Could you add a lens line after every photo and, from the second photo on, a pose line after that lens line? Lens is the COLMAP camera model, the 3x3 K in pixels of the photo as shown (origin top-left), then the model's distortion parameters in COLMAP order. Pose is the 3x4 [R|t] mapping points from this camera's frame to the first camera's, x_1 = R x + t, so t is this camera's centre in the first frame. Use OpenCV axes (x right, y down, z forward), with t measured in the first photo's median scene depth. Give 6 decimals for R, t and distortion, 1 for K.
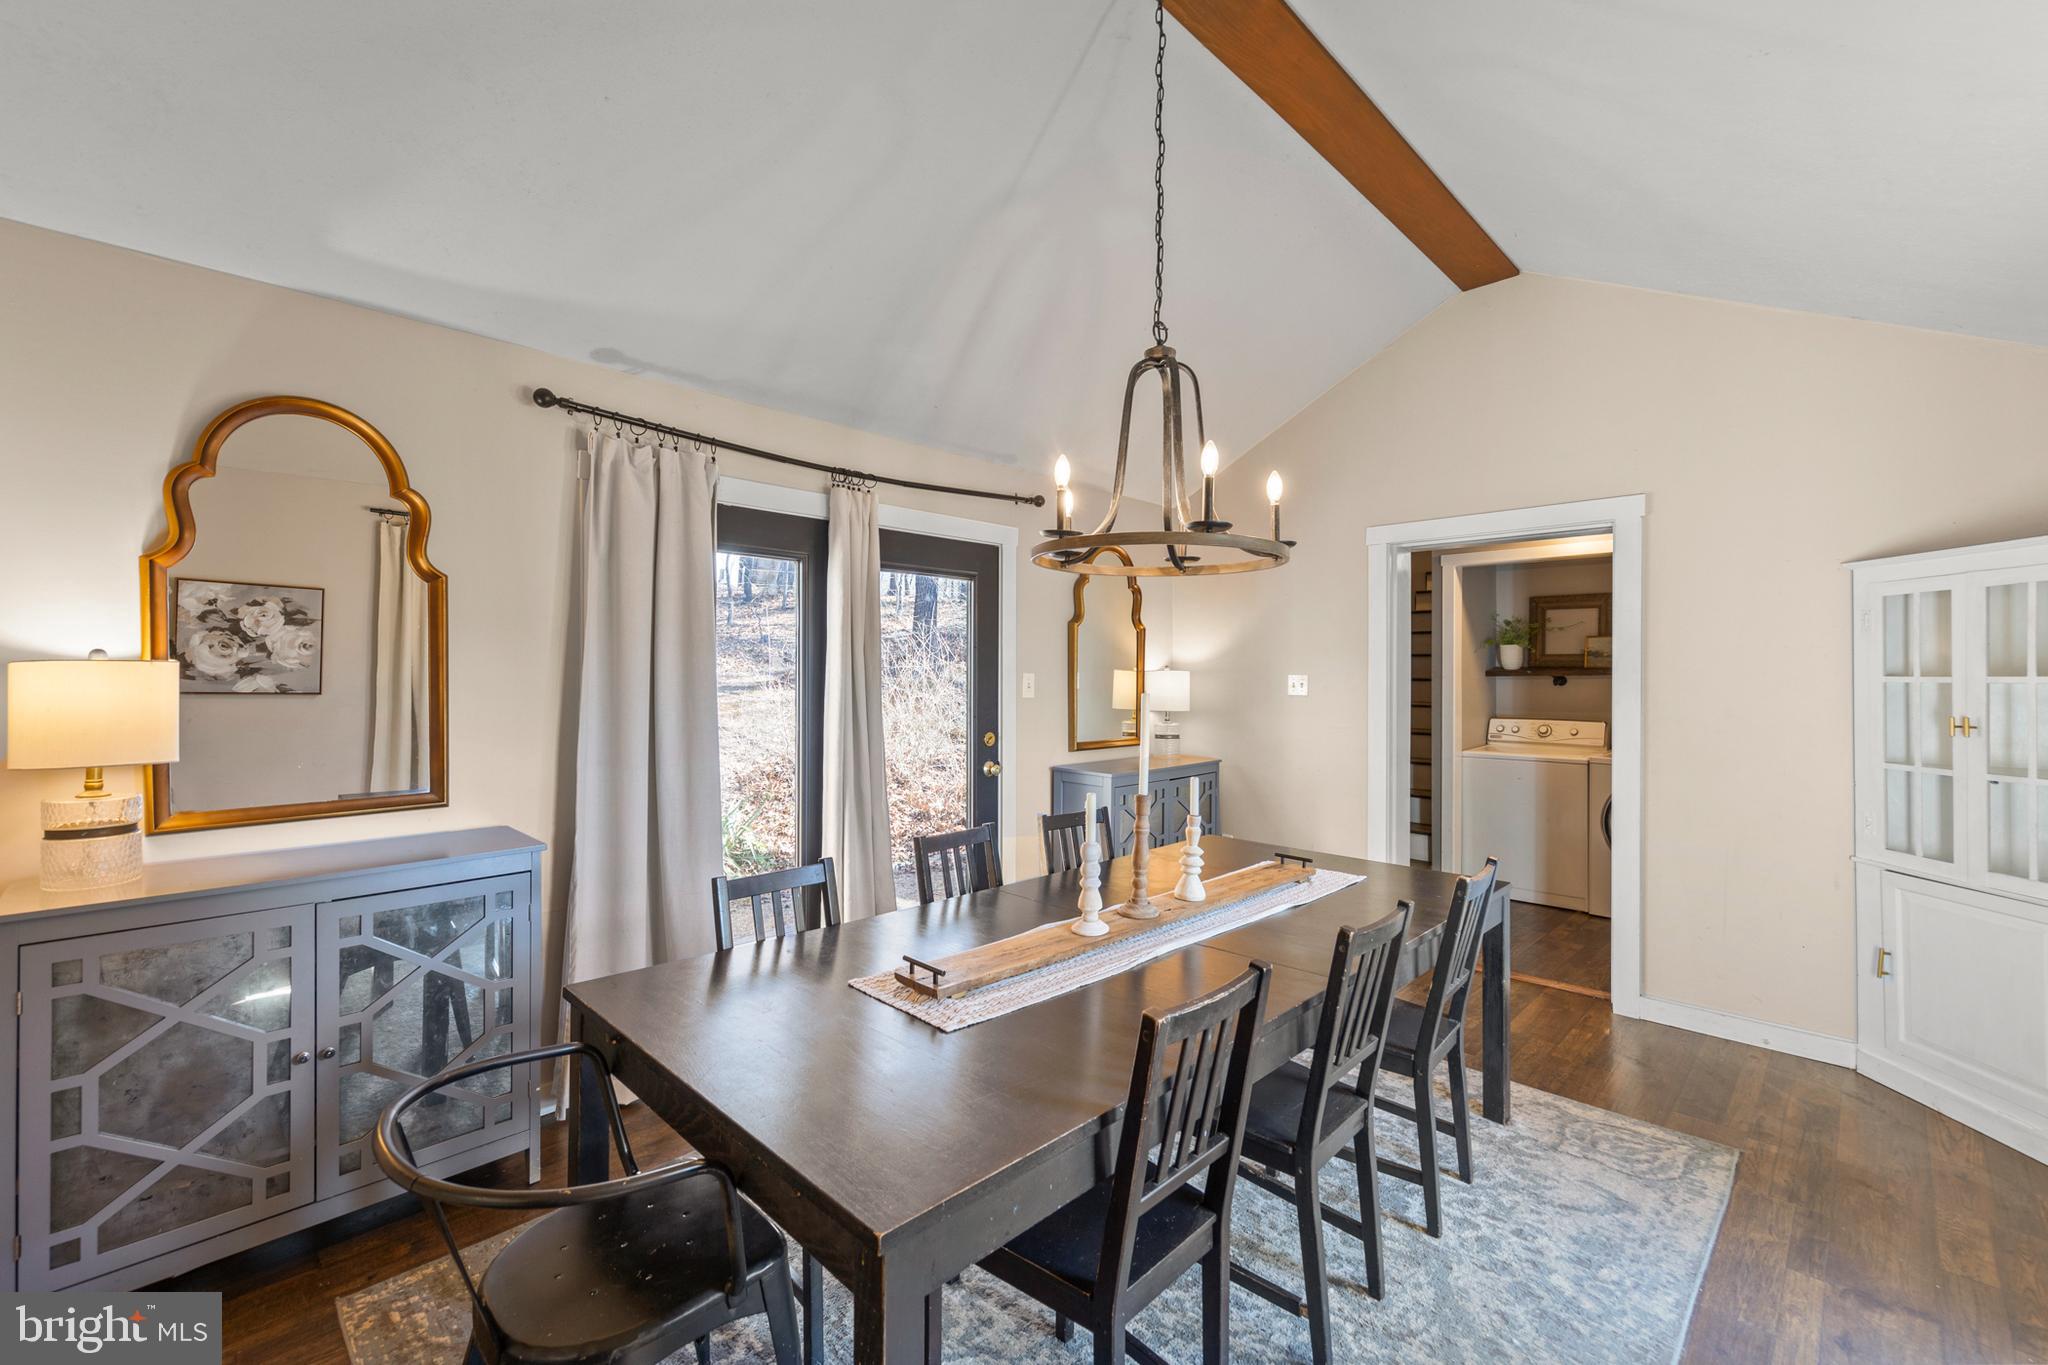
lens RADIAL K [[858.9, 0, 1026.1], [0, 858.9, 676.7], [0, 0, 1]] dist [0.001312, -0.000014]
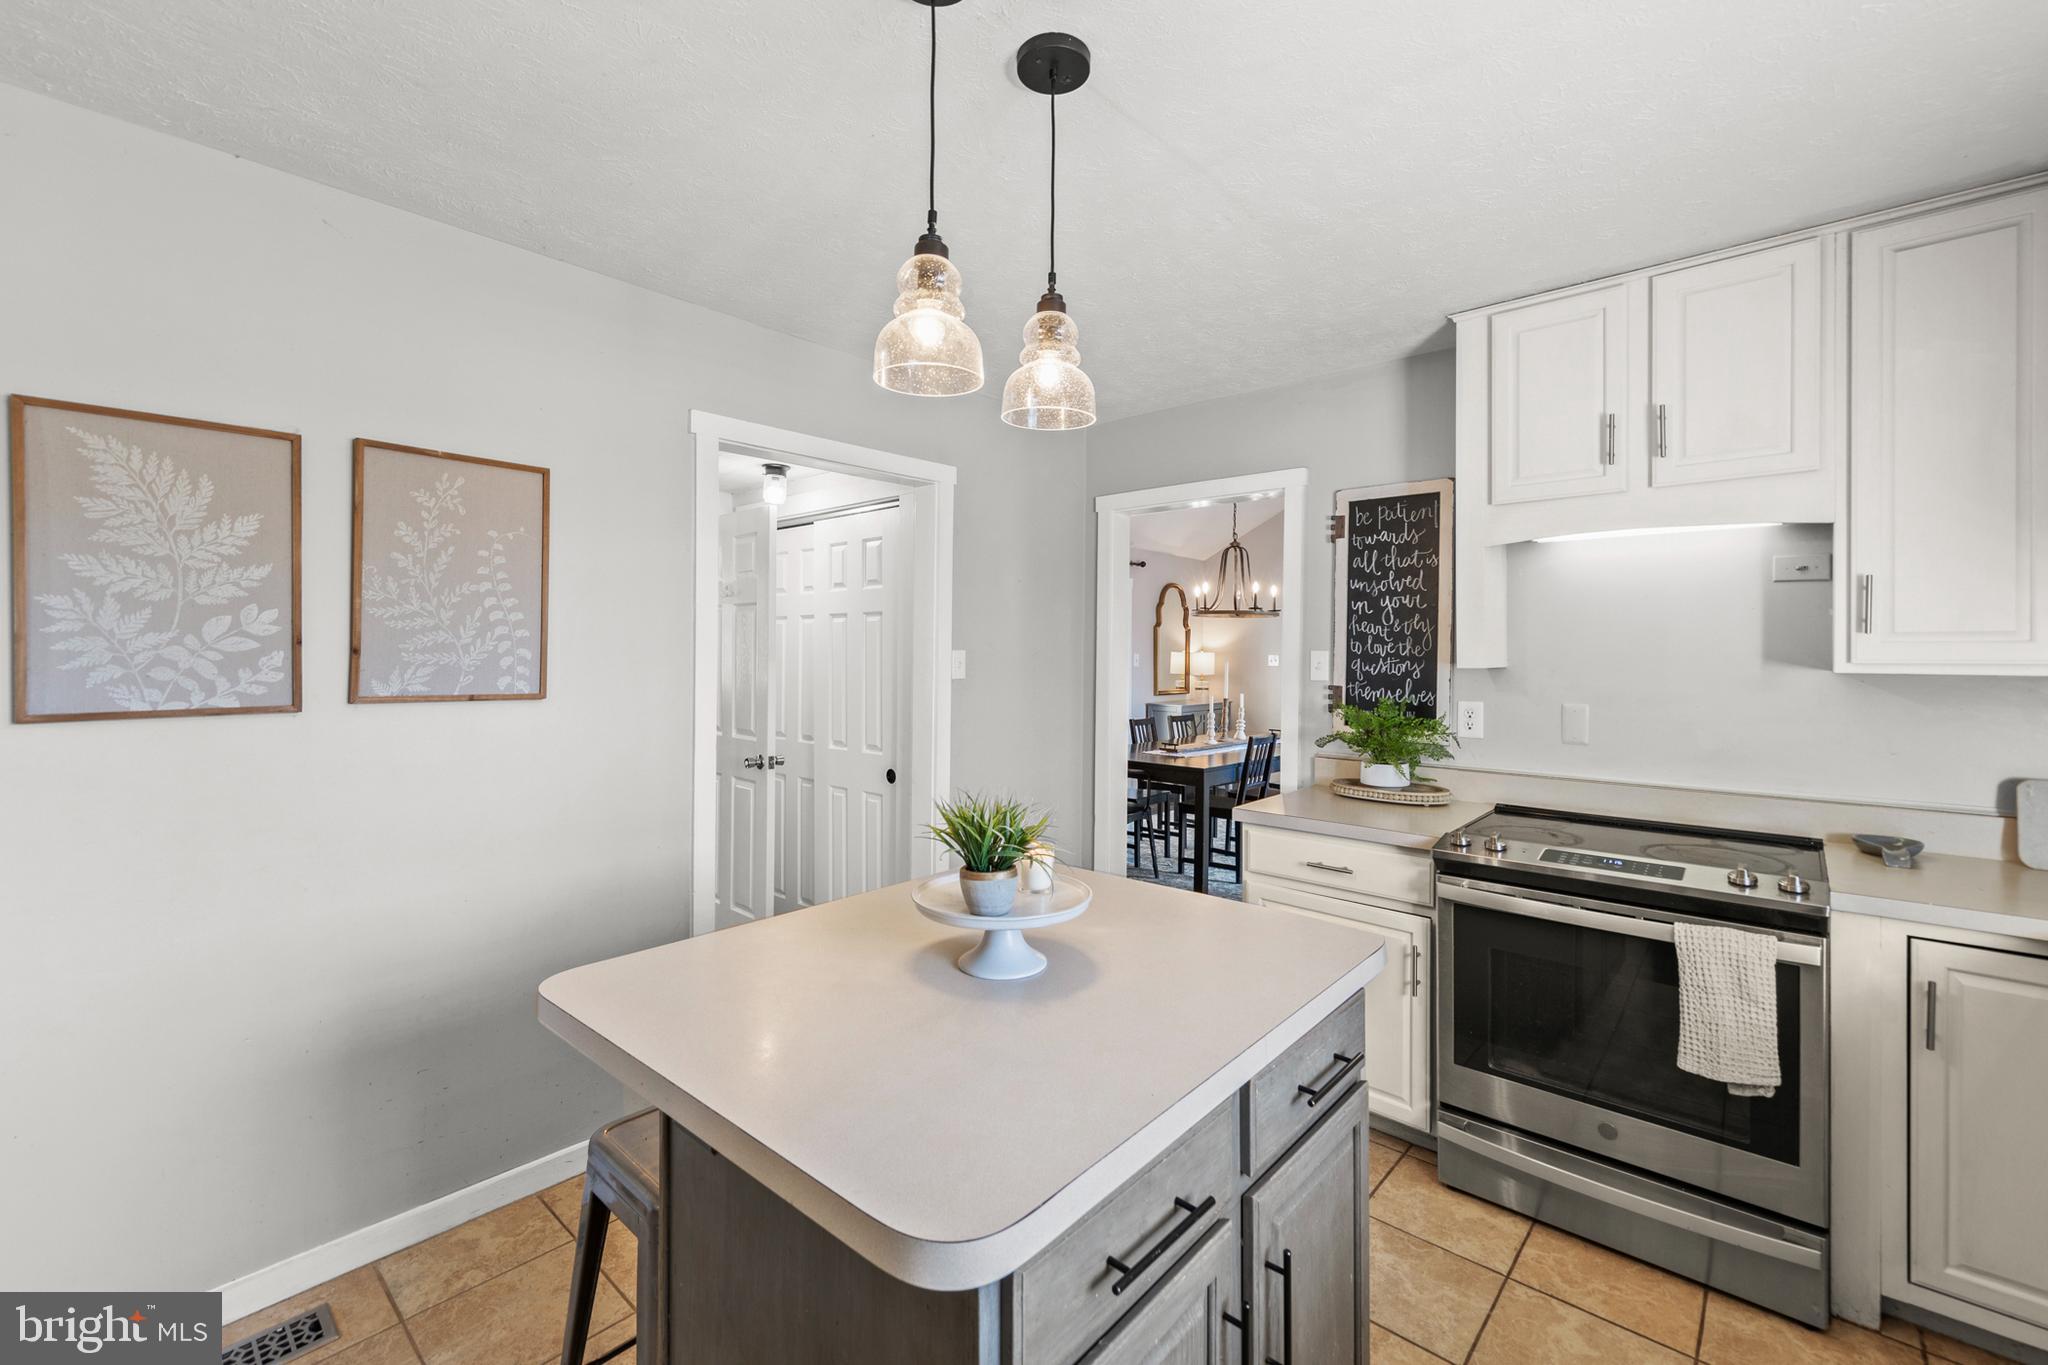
lens RADIAL K [[851.4, 0, 1026.8], [0, 851.4, 651.8], [0, 0, 1]] dist [0.000071, 0.000028]
pose [[0.999043, 0.003250, 0.043607, -0.473482], [-0.003045, 0.999984, -0.004758, 0.002554], [-0.043621, 0.004621, 0.999037, -1.299384]]
